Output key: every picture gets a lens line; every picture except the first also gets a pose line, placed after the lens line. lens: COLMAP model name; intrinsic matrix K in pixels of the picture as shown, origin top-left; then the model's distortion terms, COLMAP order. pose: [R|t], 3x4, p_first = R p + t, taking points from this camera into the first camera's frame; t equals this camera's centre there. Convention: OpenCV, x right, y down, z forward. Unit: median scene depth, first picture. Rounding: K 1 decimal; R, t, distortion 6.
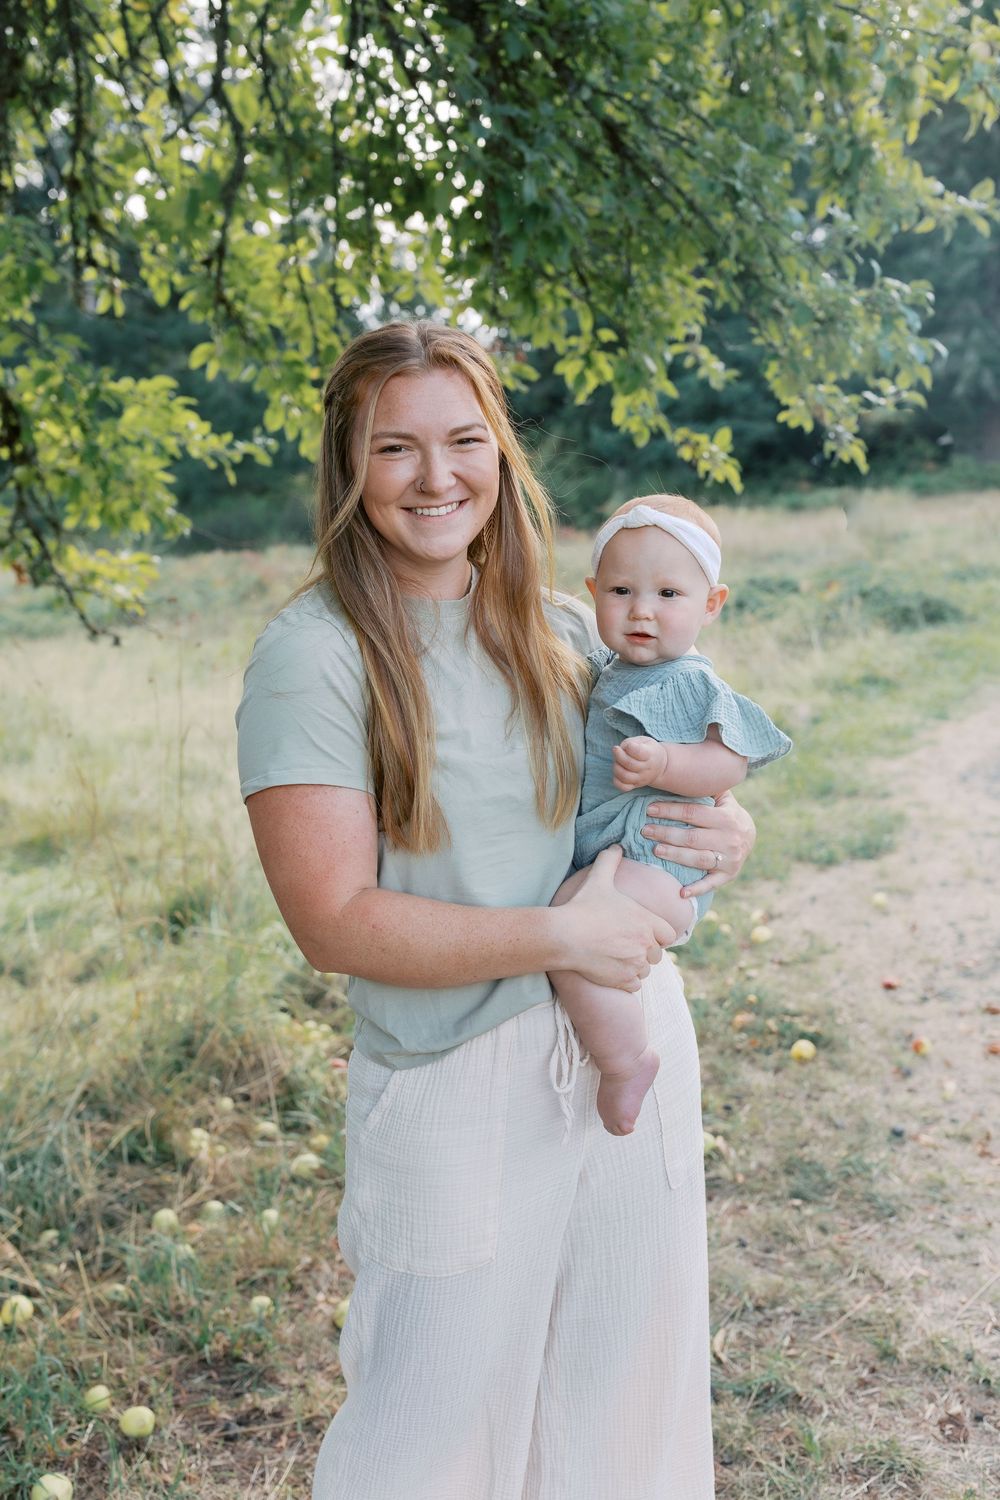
lens RADIAL K [[1450.0, 0, 500.0], [0, 1450.0, 750.0], [0, 0, 1]] dist [0.011933, -0.001904]
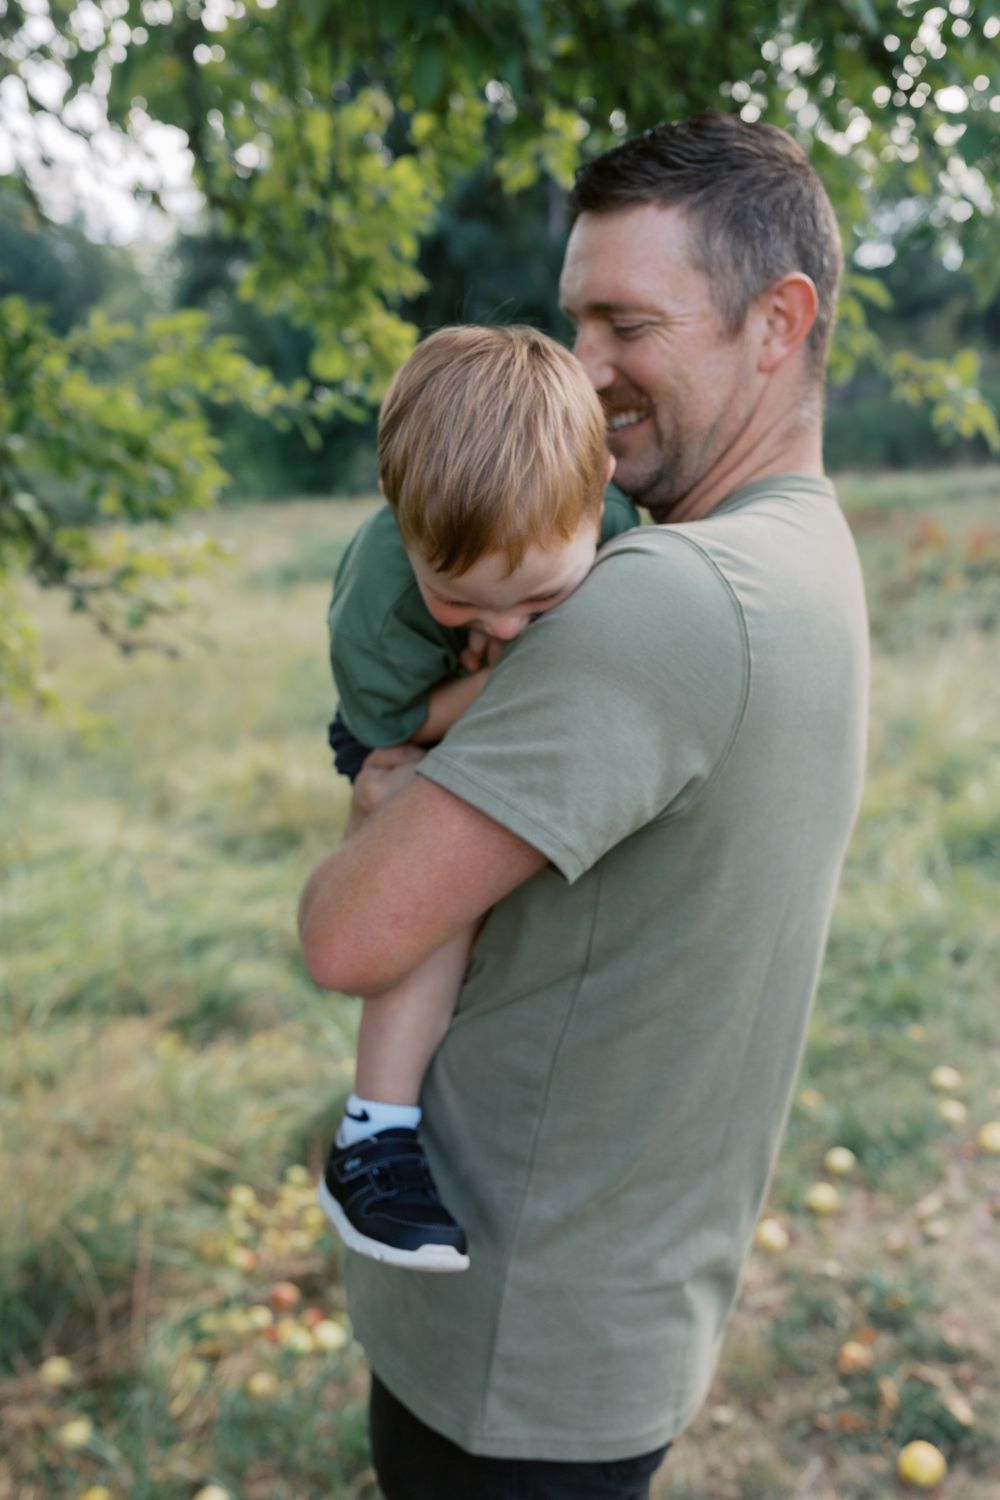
lens RADIAL K [[1413.9, 0, 500.0], [0, 1413.9, 750.0], [0, 0, 1]] dist [-0.005051, 0.012311]
pose [[0.940834, 0.050072, -0.335149, 0.178496], [-0.028785, 0.997257, 0.068186, -0.084911], [0.337644, -0.054505, 0.939695, 0.346971]]
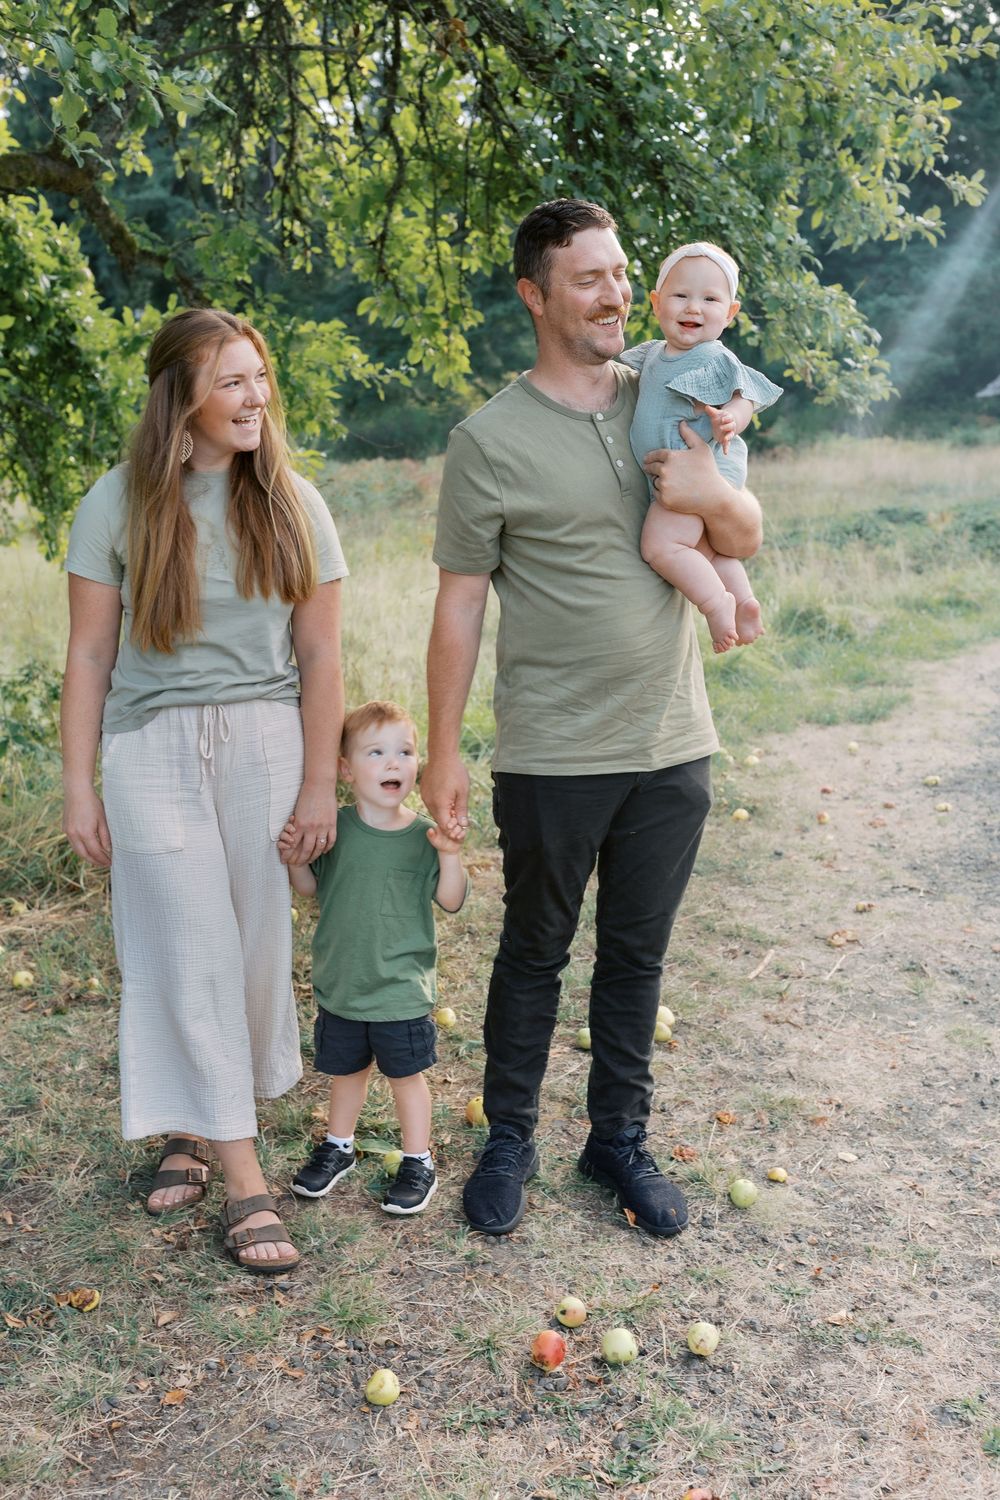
lens RADIAL K [[1520.6, 0, 479.9], [0, 1520.6, 733.5], [0, 0, 1]] dist [-0.007801, 0.002532]
pose [[0.990795, 0.070420, -0.115612, 0.096886], [-0.066203, 0.997007, 0.039919, 0.066280], [0.118077, -0.031897, 0.992492, -0.429152]]
